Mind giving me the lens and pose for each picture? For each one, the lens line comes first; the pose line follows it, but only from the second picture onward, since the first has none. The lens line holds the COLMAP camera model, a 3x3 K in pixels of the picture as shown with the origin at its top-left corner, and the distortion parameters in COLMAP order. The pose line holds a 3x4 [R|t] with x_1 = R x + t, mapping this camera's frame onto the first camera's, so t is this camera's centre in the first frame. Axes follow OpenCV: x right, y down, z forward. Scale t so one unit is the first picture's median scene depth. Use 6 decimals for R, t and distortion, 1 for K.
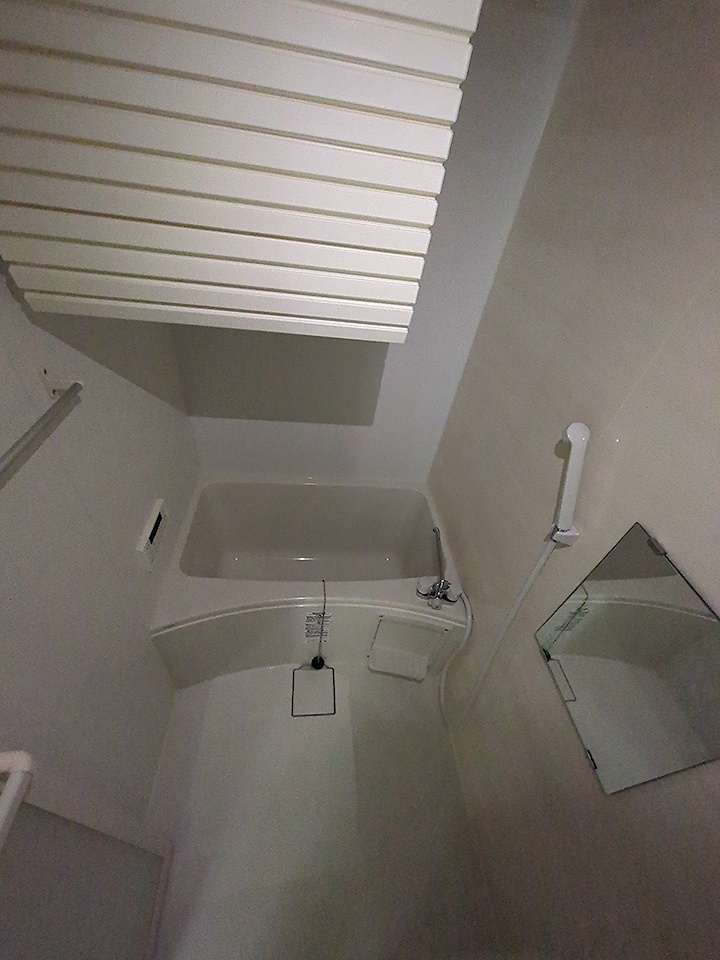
lens RADIAL K [[374.5, 0, 356.8], [0, 374.5, 475.6], [0, 0, 1]] dist [0.000335, 0.000104]
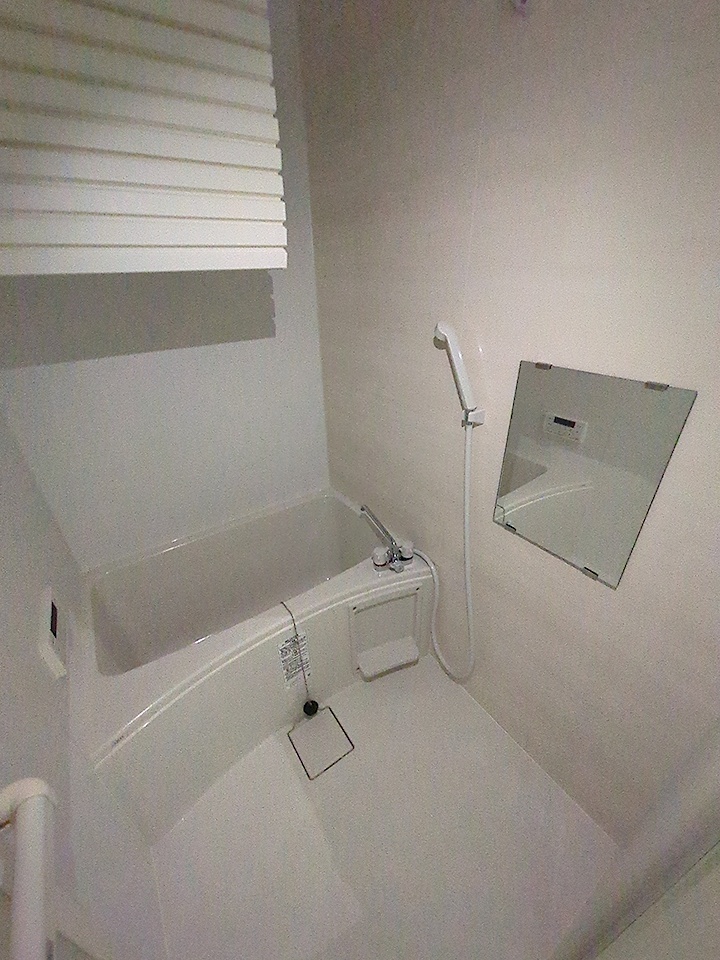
lens RADIAL K [[382.4, 0, 357.4], [0, 382.4, 485.3], [0, 0, 1]] dist [-0.001960, 0.000357]
pose [[0.861695, -0.369748, 0.347518, -0.150547], [0.424049, 0.900853, -0.092981, 0.194951], [-0.278683, 0.227486, 0.933052, 0.039350]]
